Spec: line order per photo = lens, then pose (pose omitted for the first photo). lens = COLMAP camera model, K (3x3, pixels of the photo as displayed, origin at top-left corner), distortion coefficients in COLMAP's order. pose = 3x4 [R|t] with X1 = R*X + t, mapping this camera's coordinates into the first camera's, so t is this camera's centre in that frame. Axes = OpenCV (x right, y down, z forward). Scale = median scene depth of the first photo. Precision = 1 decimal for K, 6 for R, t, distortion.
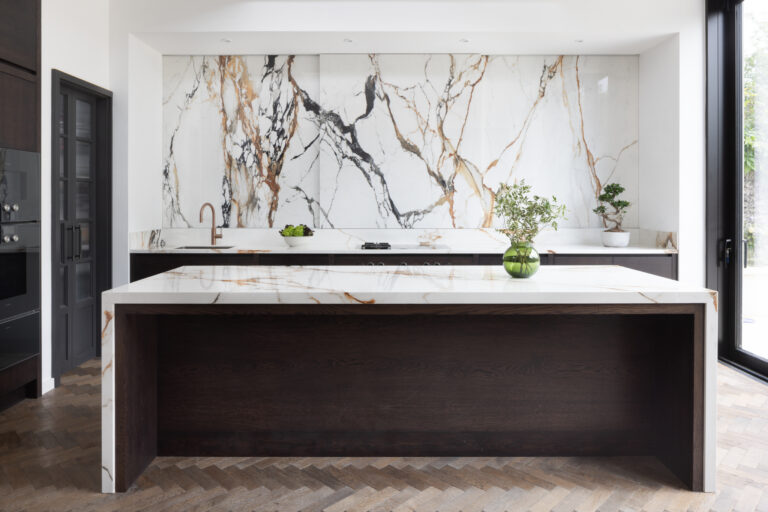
lens RADIAL K [[475.2, 0, 397.6], [0, 475.2, 204.2], [0, 0, 1]] dist [0.000176, -0.004691]
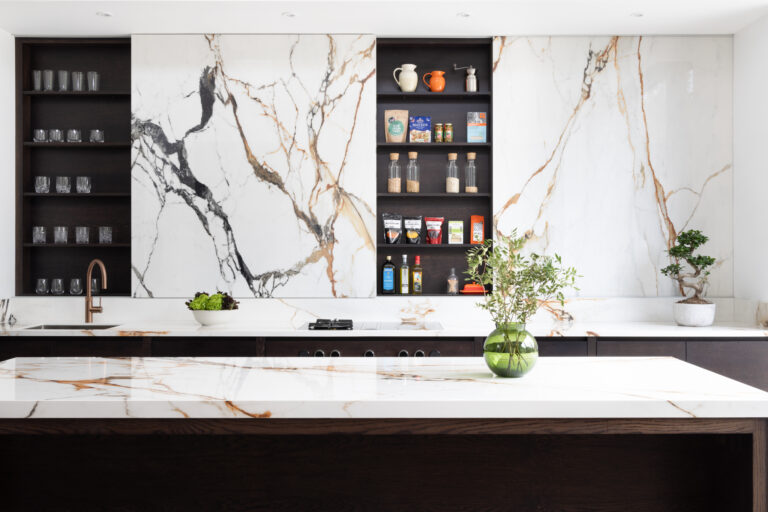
lens RADIAL K [[718.0, 0, 383.0], [0, 718.0, 258.9], [0, 0, 1]] dist [0.004269, 0.000000]
pose [[0.999999, -0.000042, 0.001331, 0.185693], [0.000046, 0.999995, -0.003066, -0.000025], [-0.001331, 0.003066, 0.999994, -0.001051]]
